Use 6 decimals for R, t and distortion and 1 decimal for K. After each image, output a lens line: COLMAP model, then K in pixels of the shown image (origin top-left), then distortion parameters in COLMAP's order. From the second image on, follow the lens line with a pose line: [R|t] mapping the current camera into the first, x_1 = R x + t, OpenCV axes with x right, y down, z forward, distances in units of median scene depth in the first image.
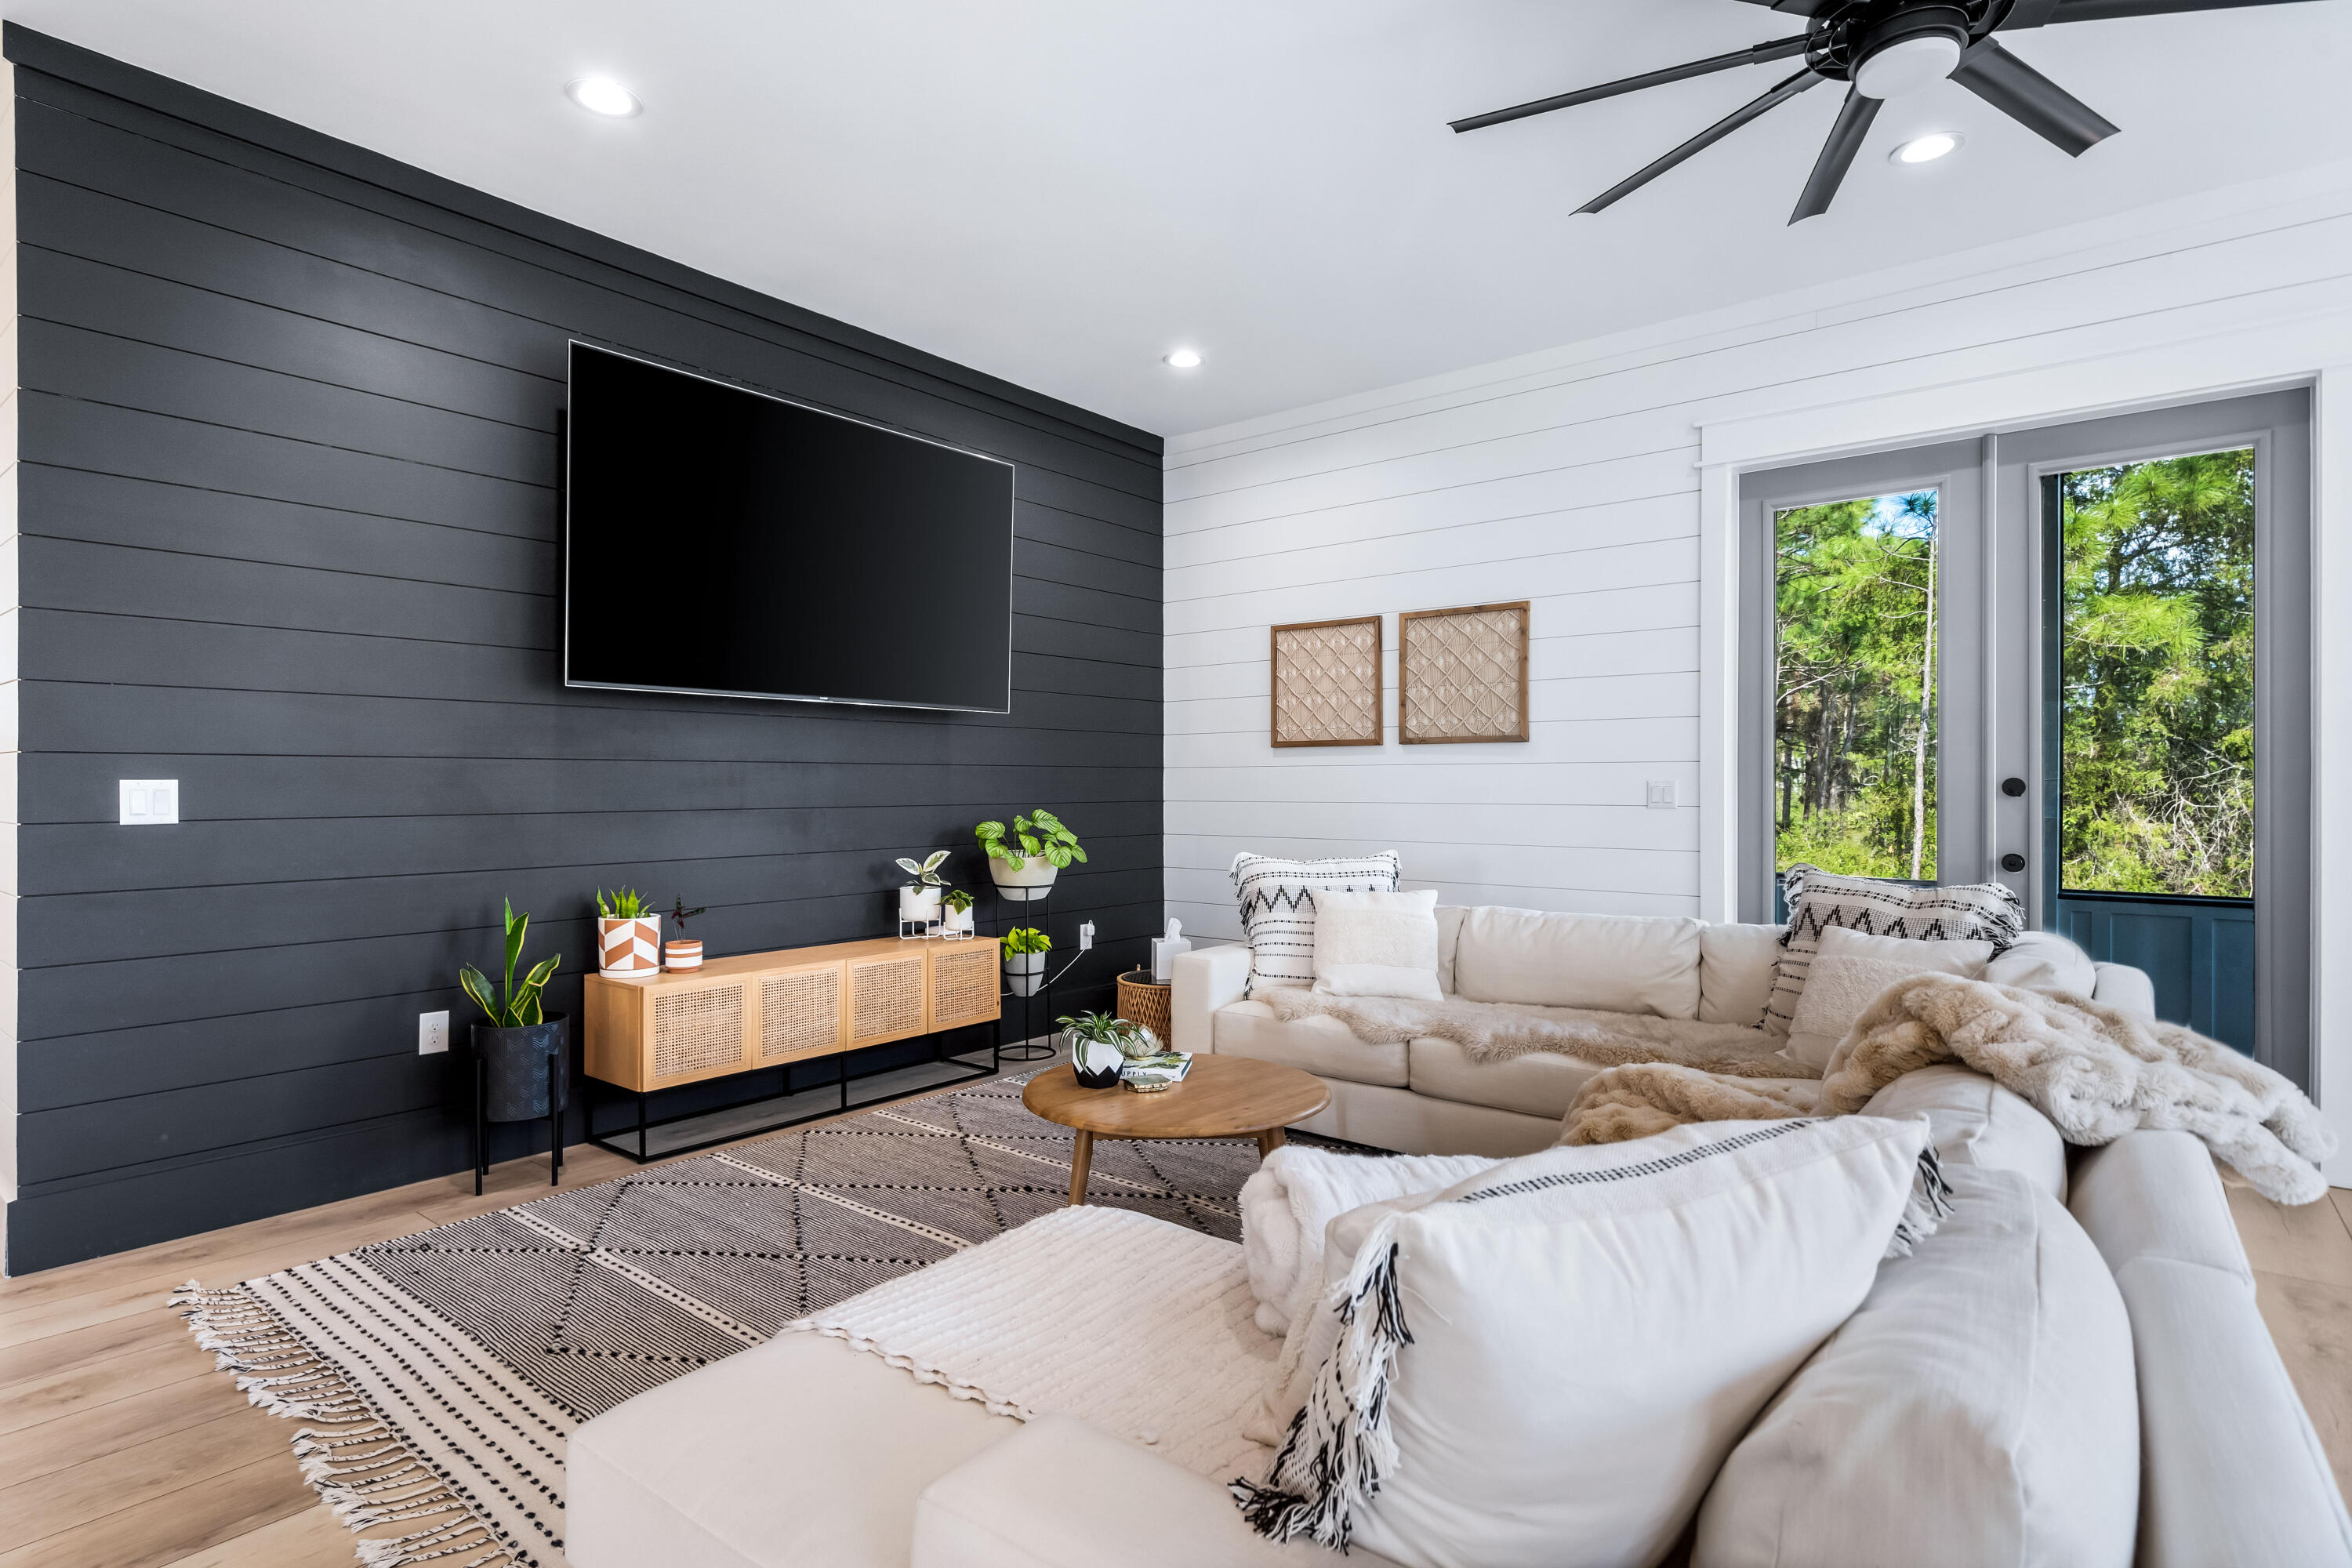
lens RADIAL K [[1171.4, 0, 1084.4], [0, 1171.4, 789.8], [0, 0, 1]] dist [0.002054, 0.000561]
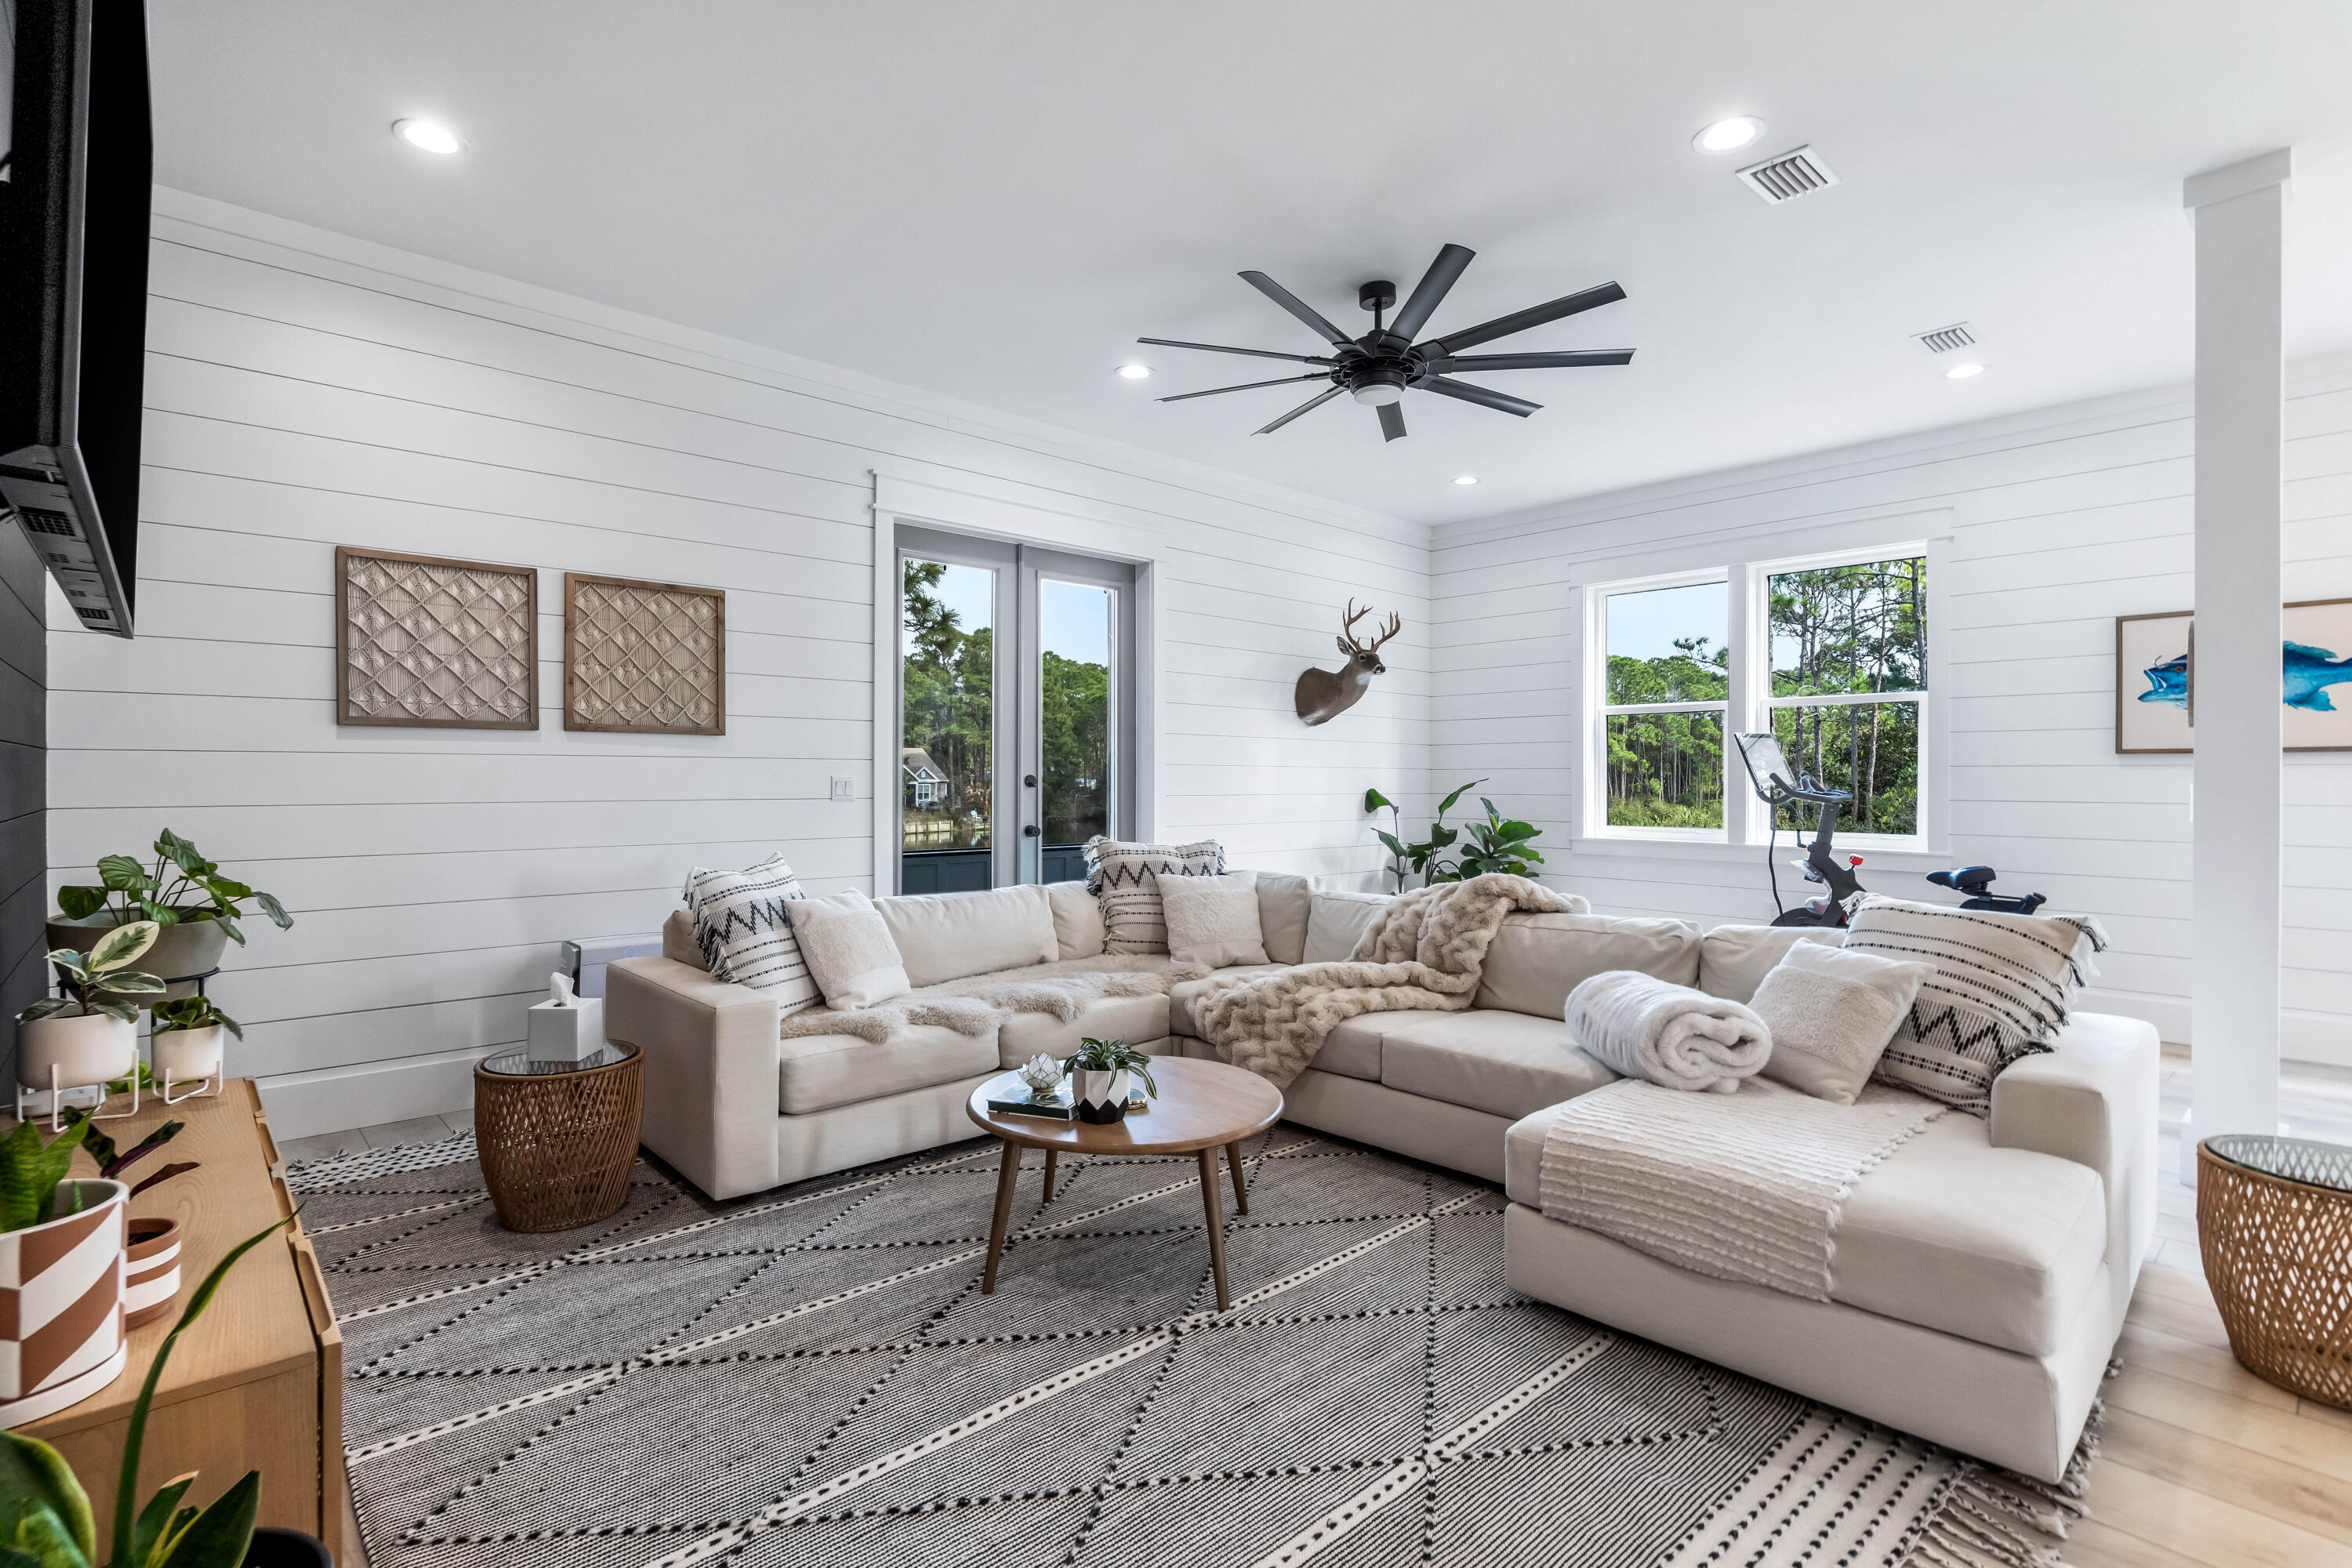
lens RADIAL K [[1141.7, 0, 1178.1], [0, 1141.7, 765.2], [0, 0, 1]] dist [0.021395, 0.003526]
pose [[0.122524, 0.010939, 0.992405, -0.506934], [0.002466, 0.999933, -0.011327, -0.004276], [-0.992463, 0.003835, 0.122489, 0.496139]]
